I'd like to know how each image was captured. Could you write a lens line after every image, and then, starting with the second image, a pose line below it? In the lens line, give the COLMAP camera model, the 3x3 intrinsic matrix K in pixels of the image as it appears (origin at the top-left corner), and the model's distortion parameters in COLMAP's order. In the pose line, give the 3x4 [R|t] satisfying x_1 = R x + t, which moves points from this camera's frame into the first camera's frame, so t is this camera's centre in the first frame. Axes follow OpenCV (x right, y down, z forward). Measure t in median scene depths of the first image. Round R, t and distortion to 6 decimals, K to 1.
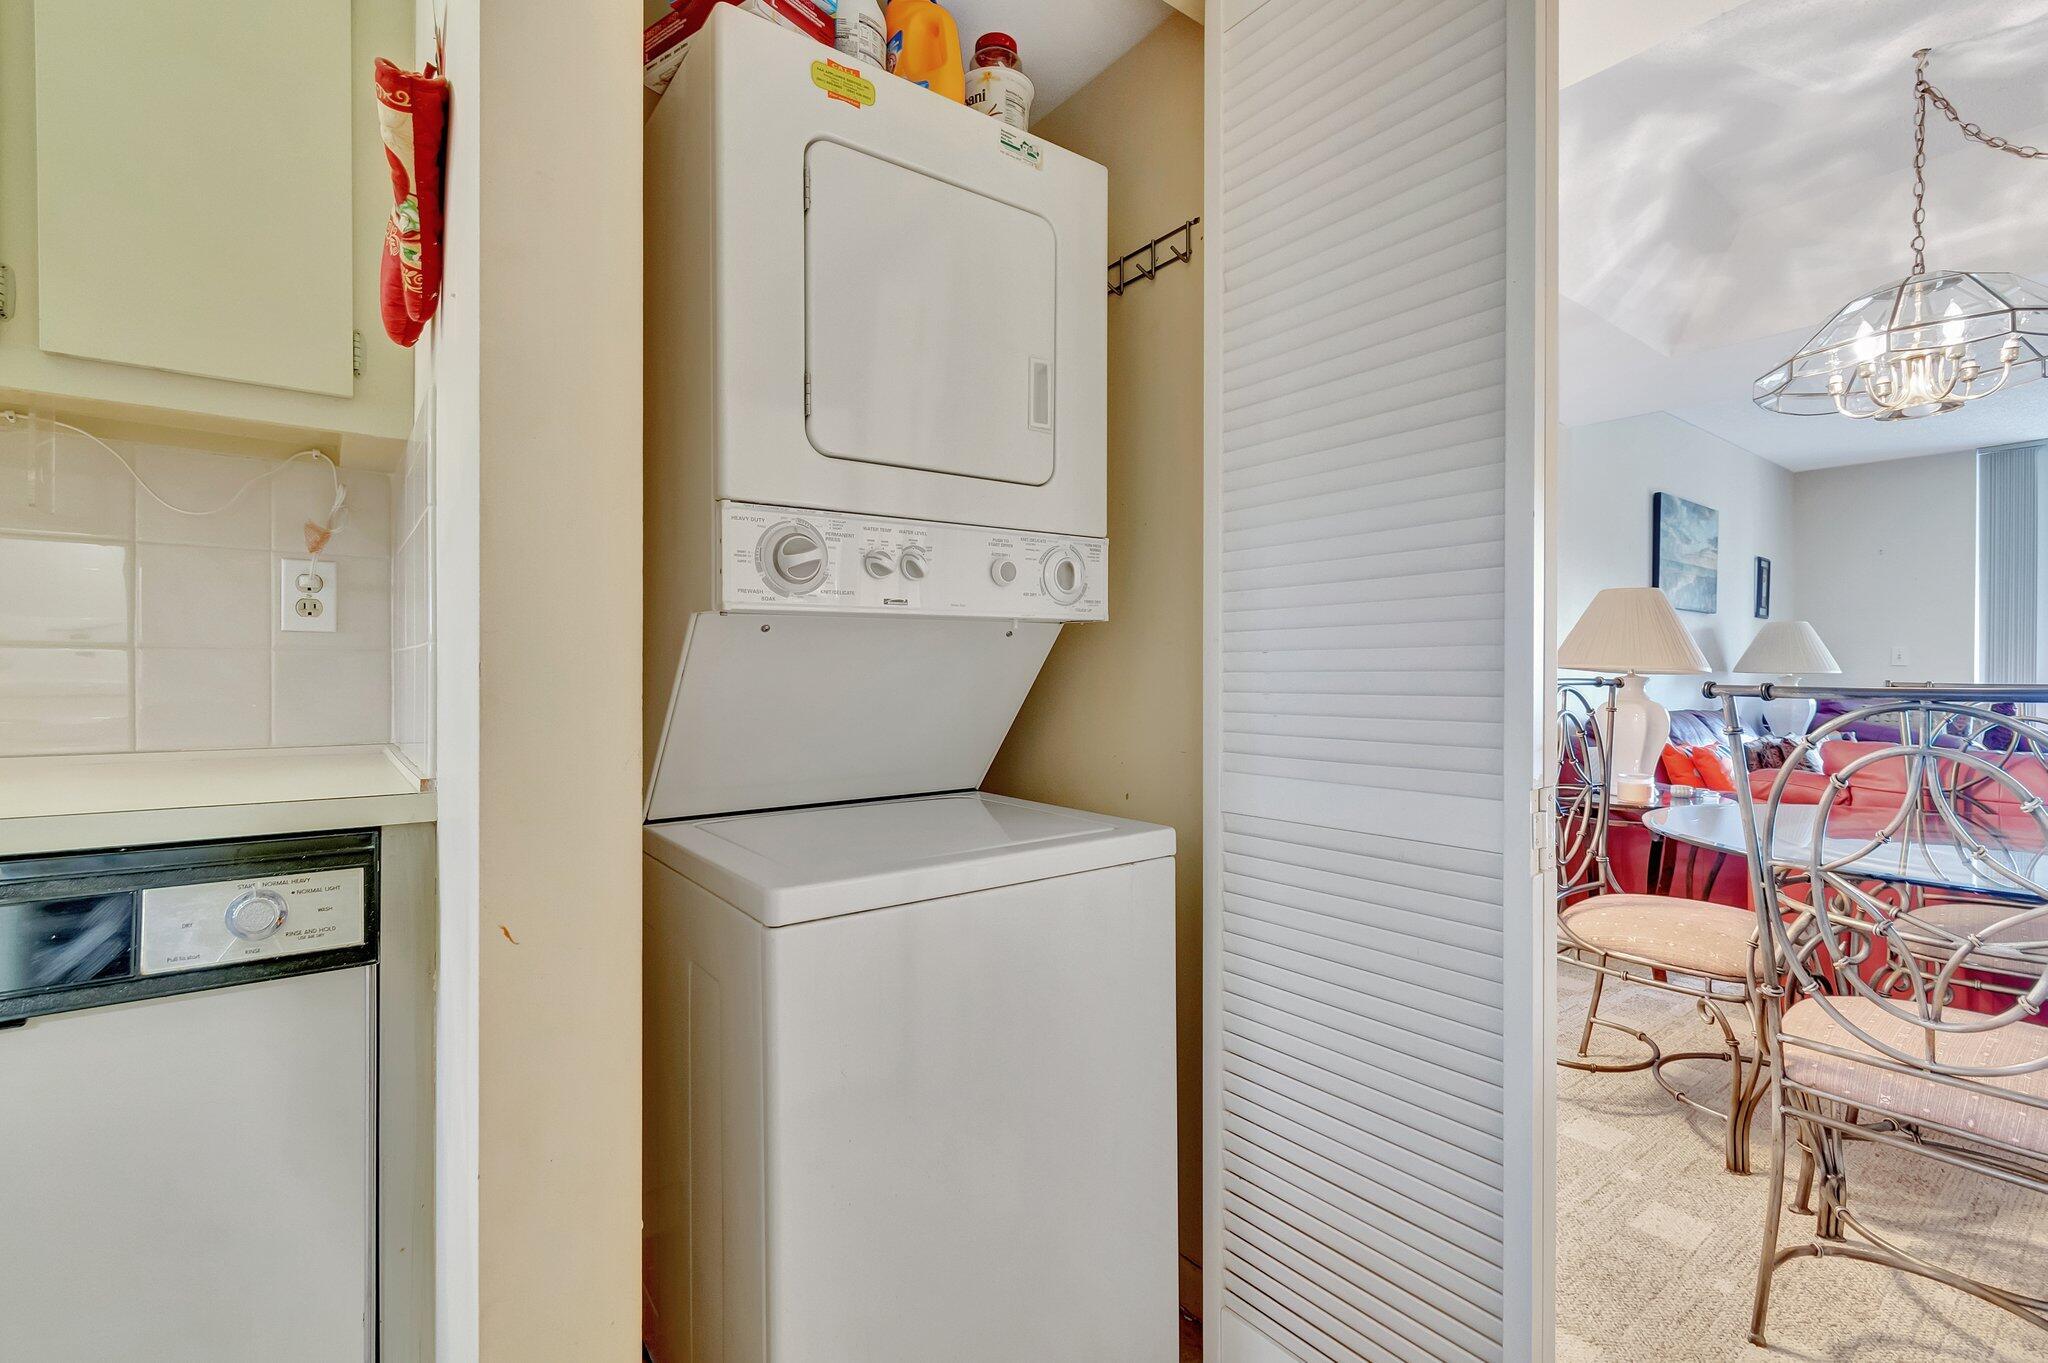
lens RADIAL K [[911.6, 0, 1016.9], [0, 911.6, 672.7], [0, 0, 1]] dist [0.009995, -0.005283]
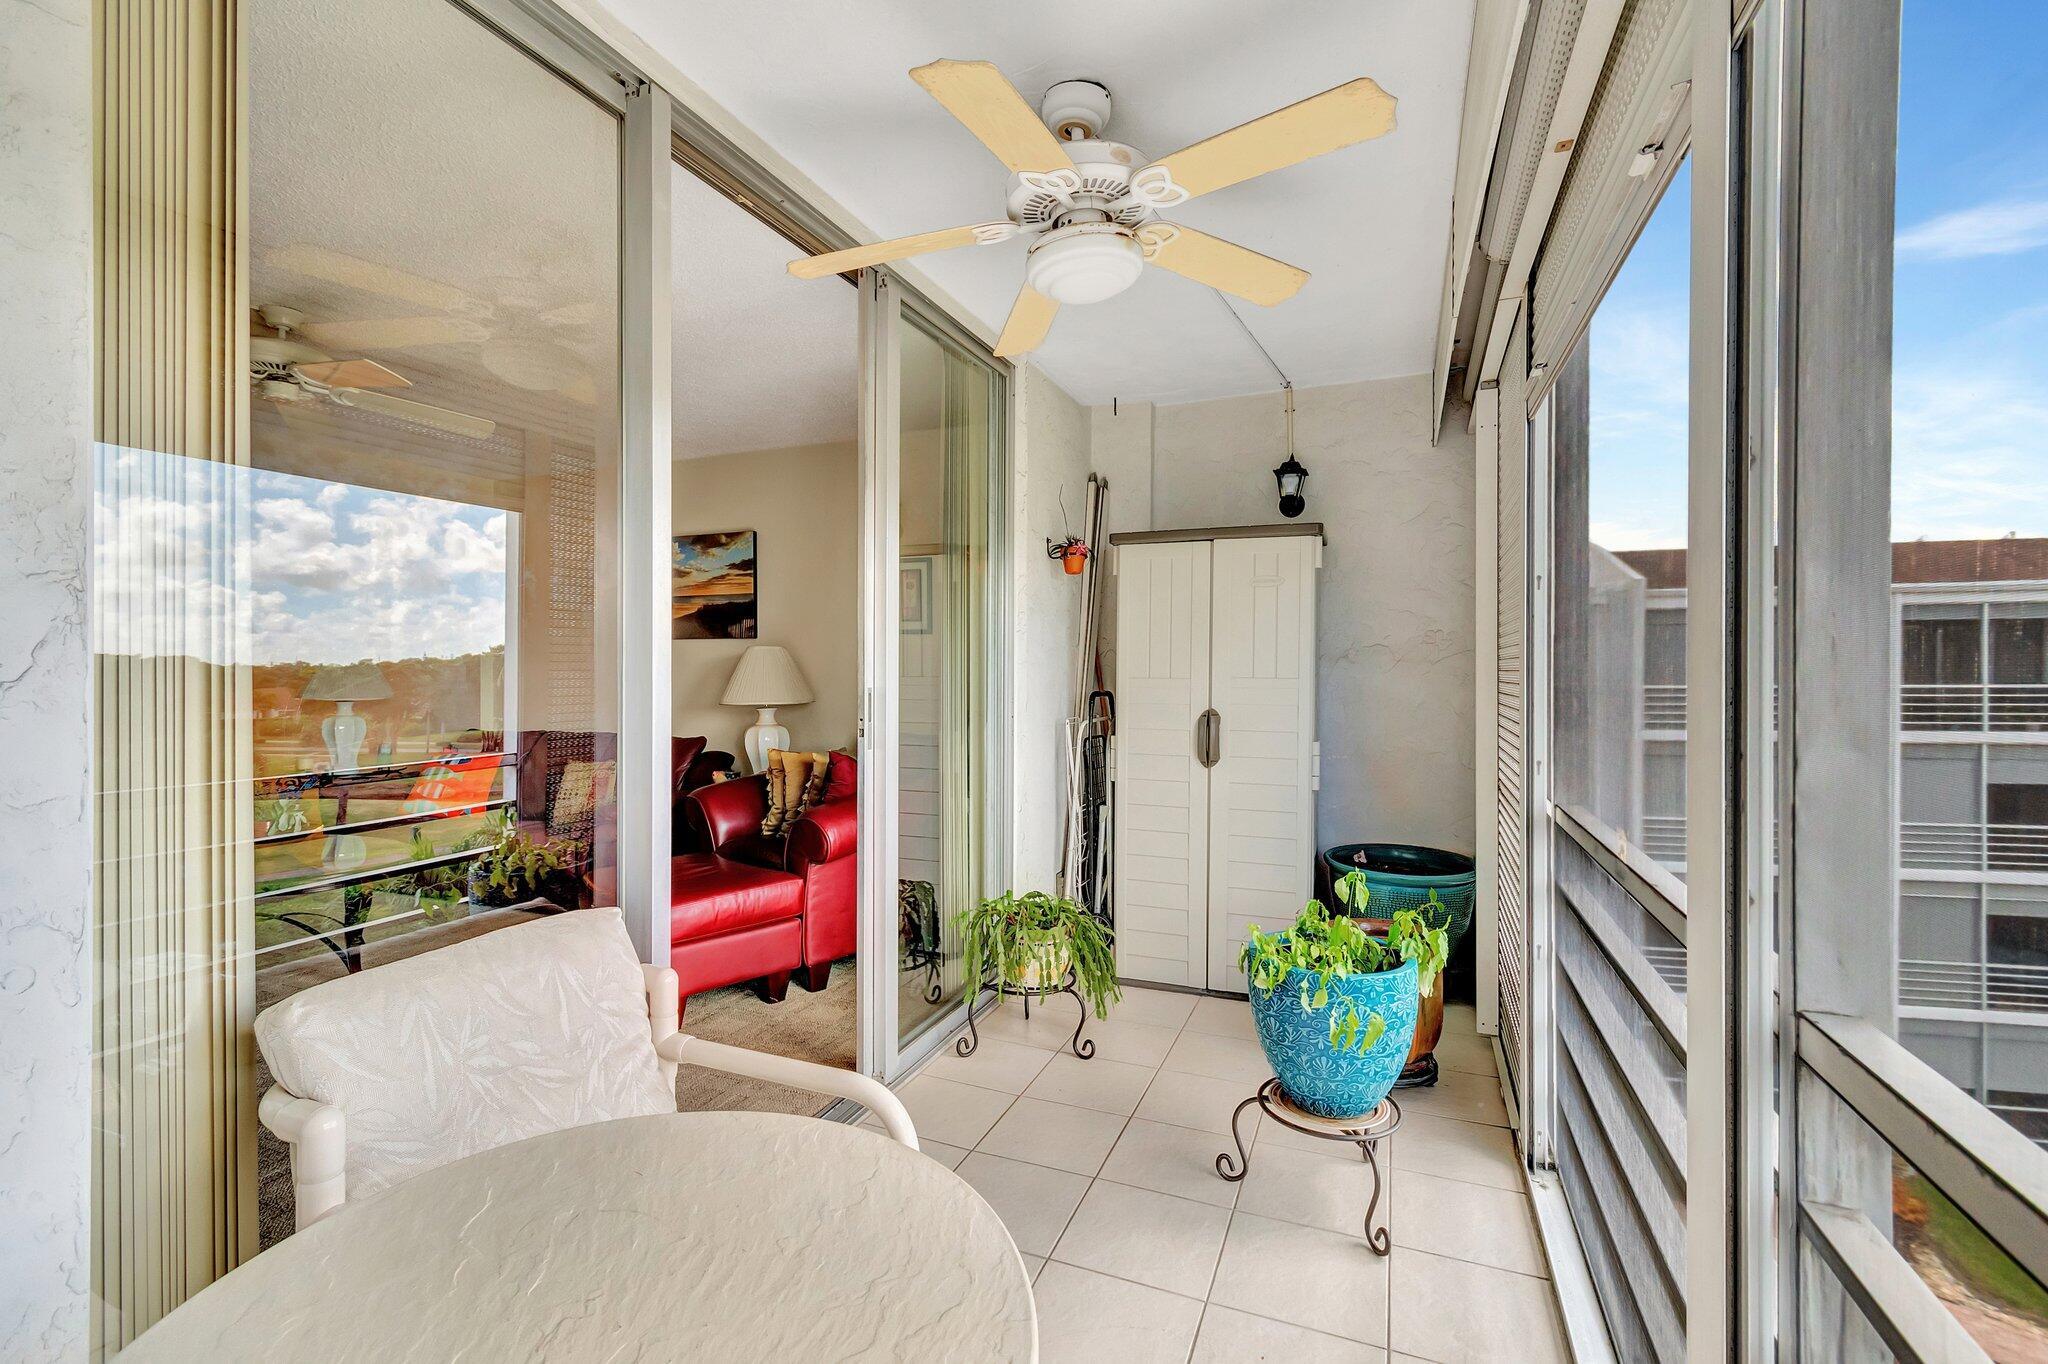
lens RADIAL K [[911.6, 0, 1012.9], [0, 911.6, 664.4], [0, 0, 1]] dist [0.009995, -0.005283]
pose [[0.501879, -0.003483, -0.864931, 4.204885], [0.005577, 0.999984, -0.000791, -0.086087], [0.864920, -0.004427, 0.501890, 1.840900]]
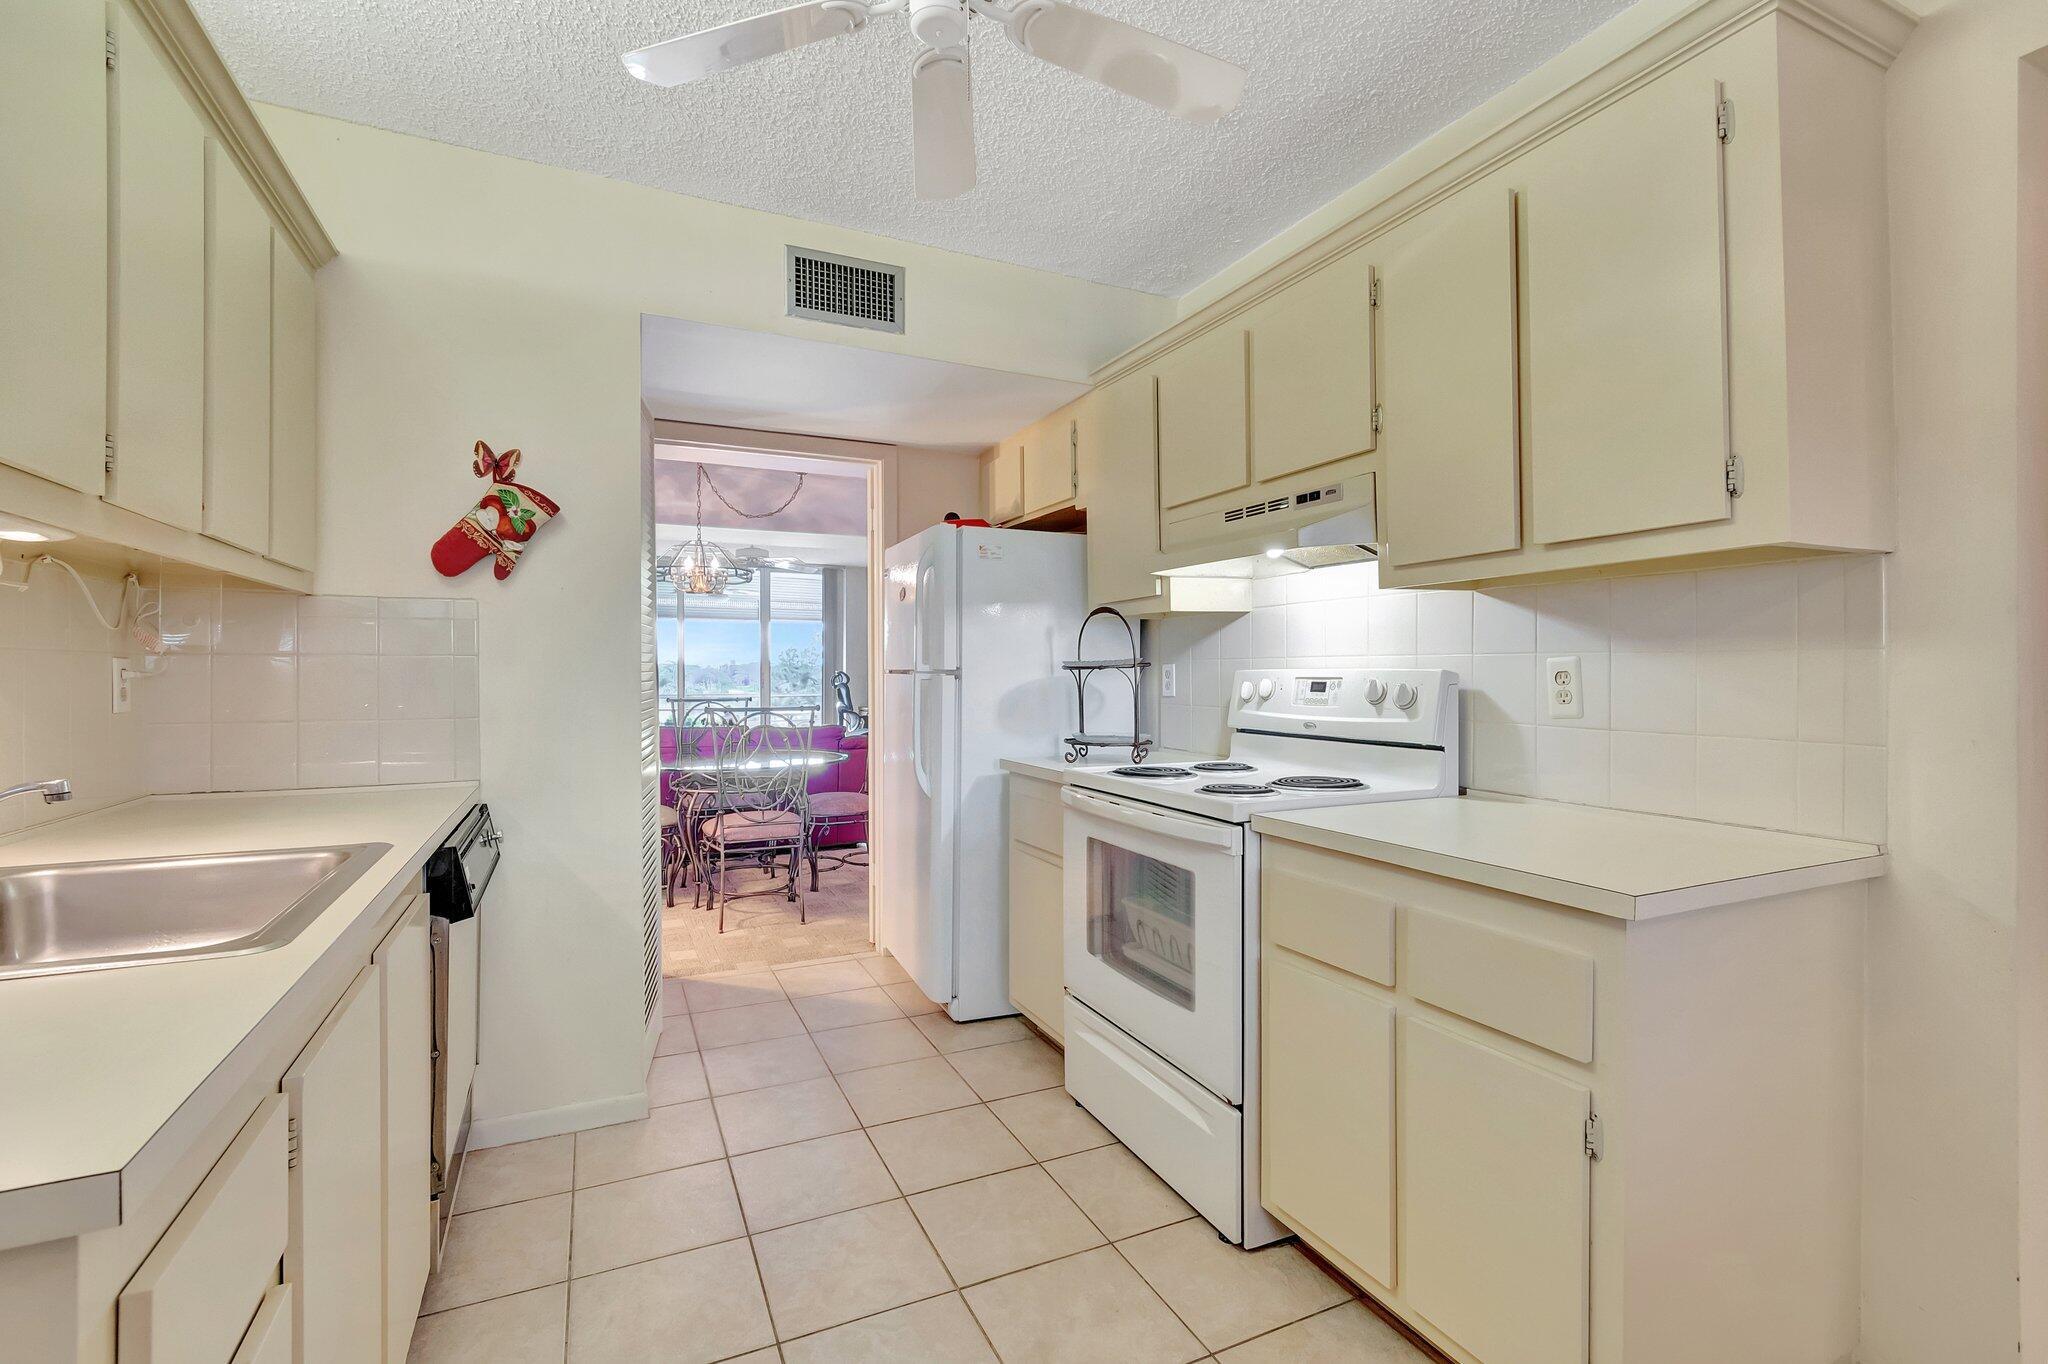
lens RADIAL K [[911.6, 0, 1013.0], [0, 911.6, 665.0], [0, 0, 1]] dist [0.009995, -0.005283]
pose [[0.218149, 0.005665, 0.975899, -1.092357], [-0.006362, 0.999970, -0.004382, -0.070876], [-0.975895, -0.005253, 0.218178, -0.323170]]
